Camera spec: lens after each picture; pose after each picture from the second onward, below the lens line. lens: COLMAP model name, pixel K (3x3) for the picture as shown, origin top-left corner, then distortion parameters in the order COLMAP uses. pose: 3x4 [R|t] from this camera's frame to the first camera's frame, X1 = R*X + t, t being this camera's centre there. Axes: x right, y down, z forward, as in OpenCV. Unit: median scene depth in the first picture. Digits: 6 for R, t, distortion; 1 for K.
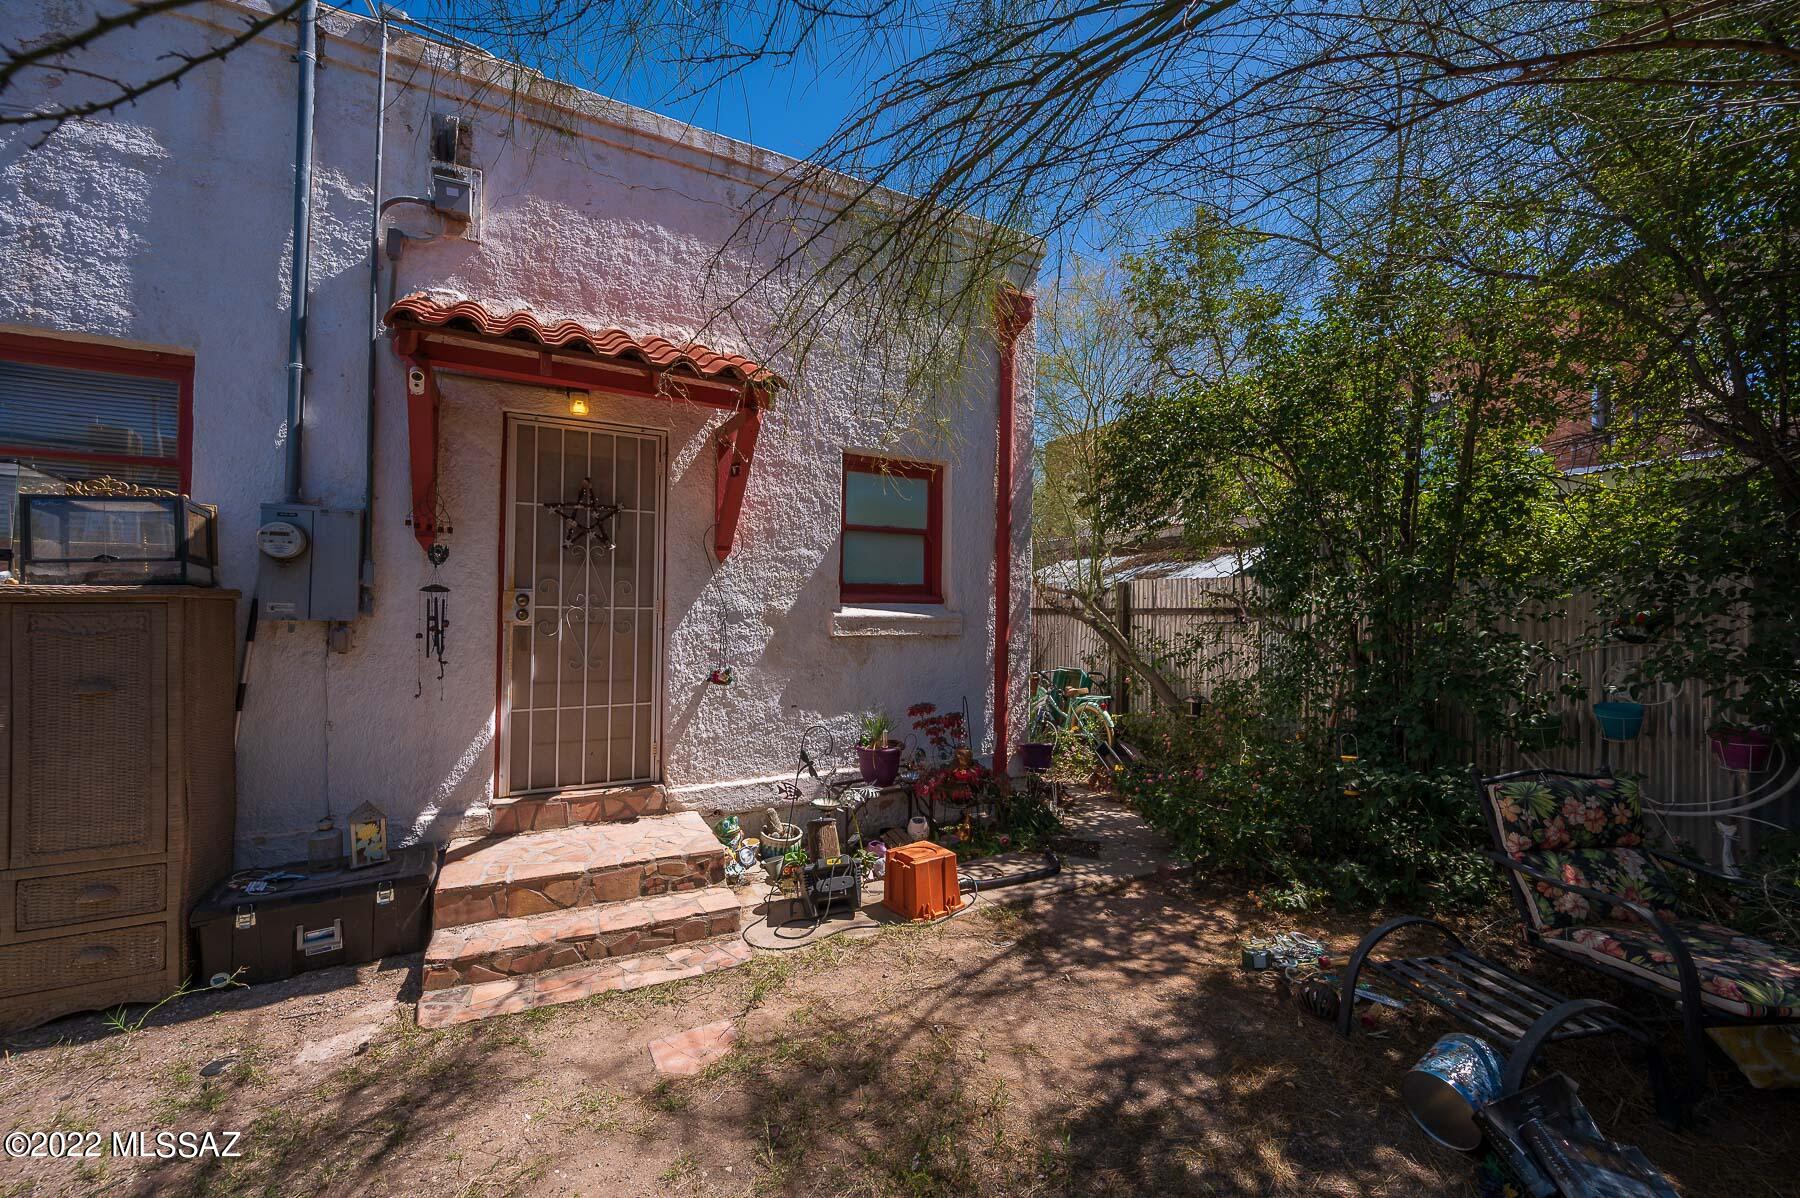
lens RADIAL K [[709.9, 0, 899.3], [0, 709.9, 595.5], [0, 0, 1]] dist [-0.000211, -0.000049]
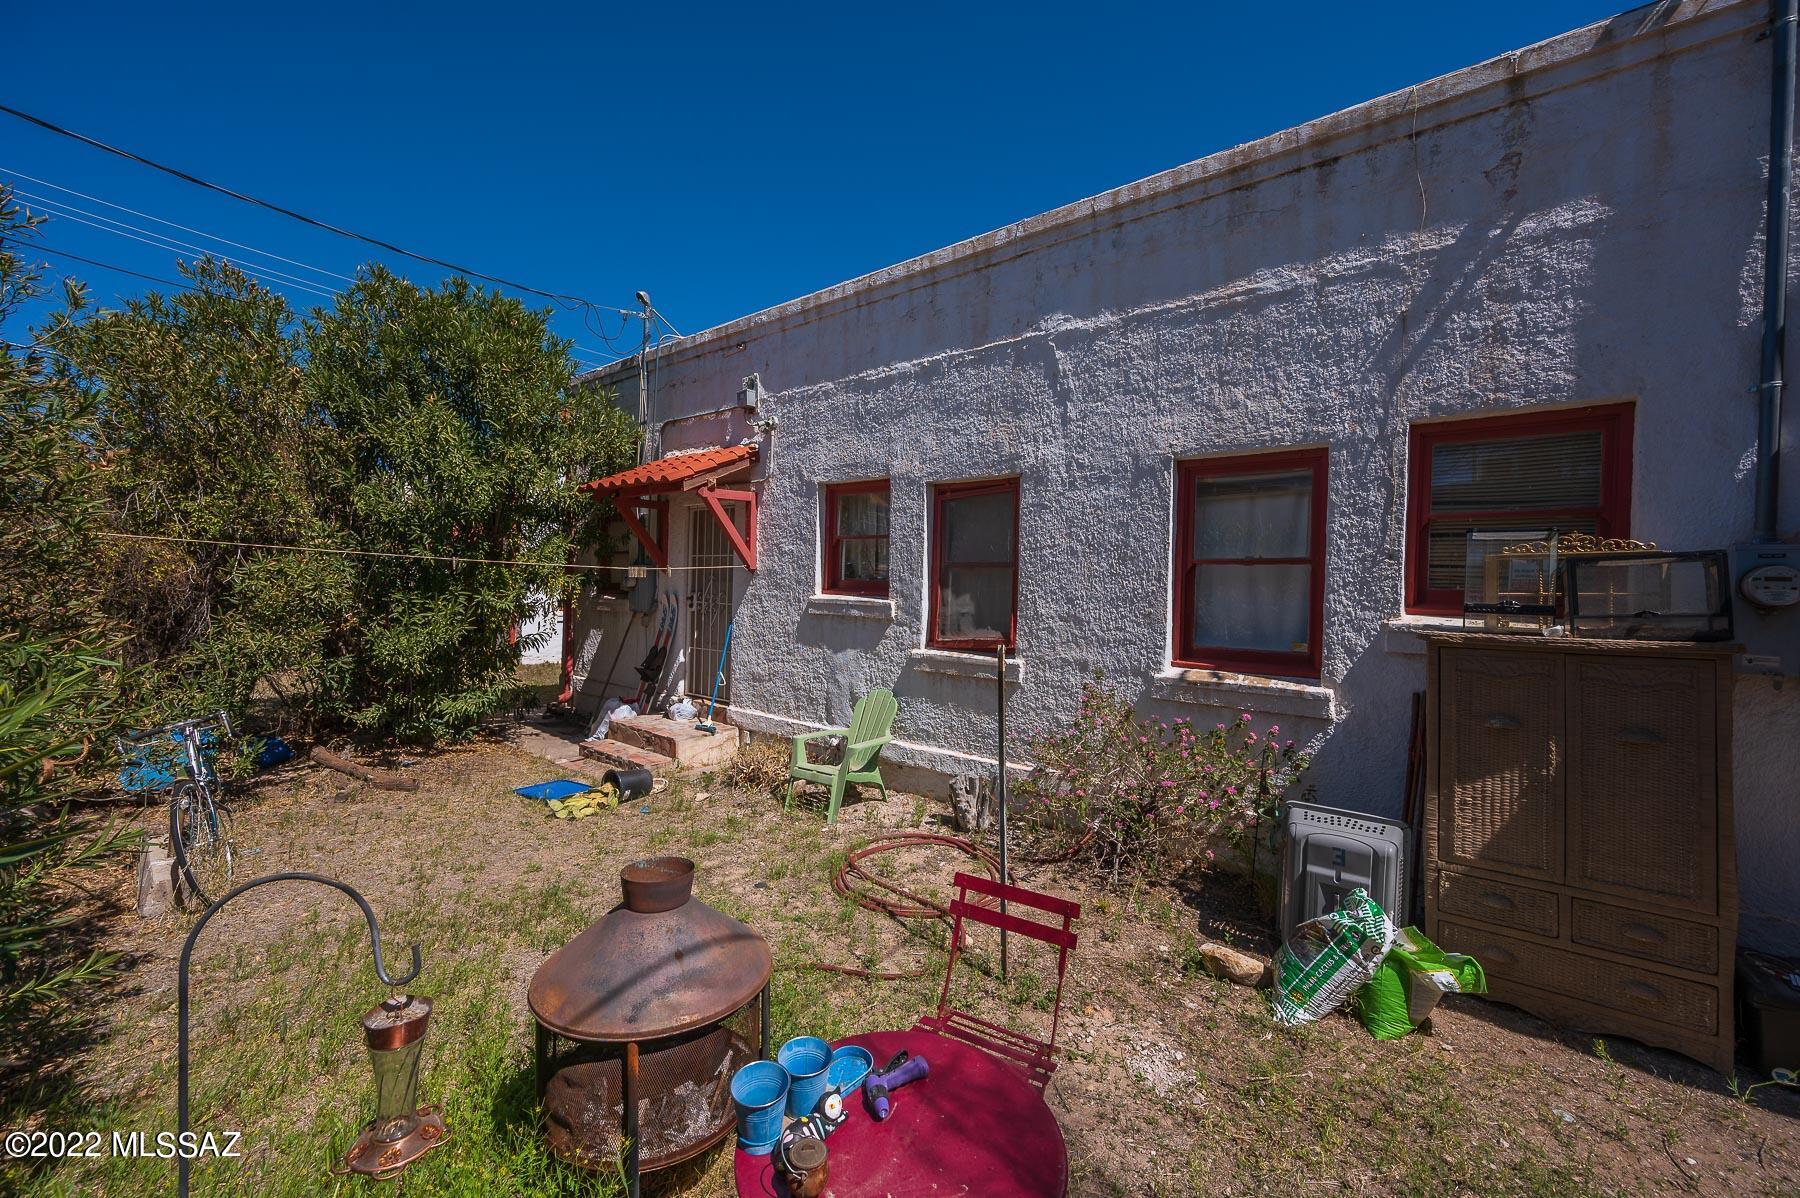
lens RADIAL K [[709.9, 0, 899.0], [0, 709.9, 594.5], [0, 0, 1]] dist [-0.000211, -0.000049]
pose [[0.399882, 0.001048, -0.916566, -0.522988], [-0.000155, 0.999999, 0.001076, -0.071407], [0.916567, -0.000289, 0.399882, -0.370809]]
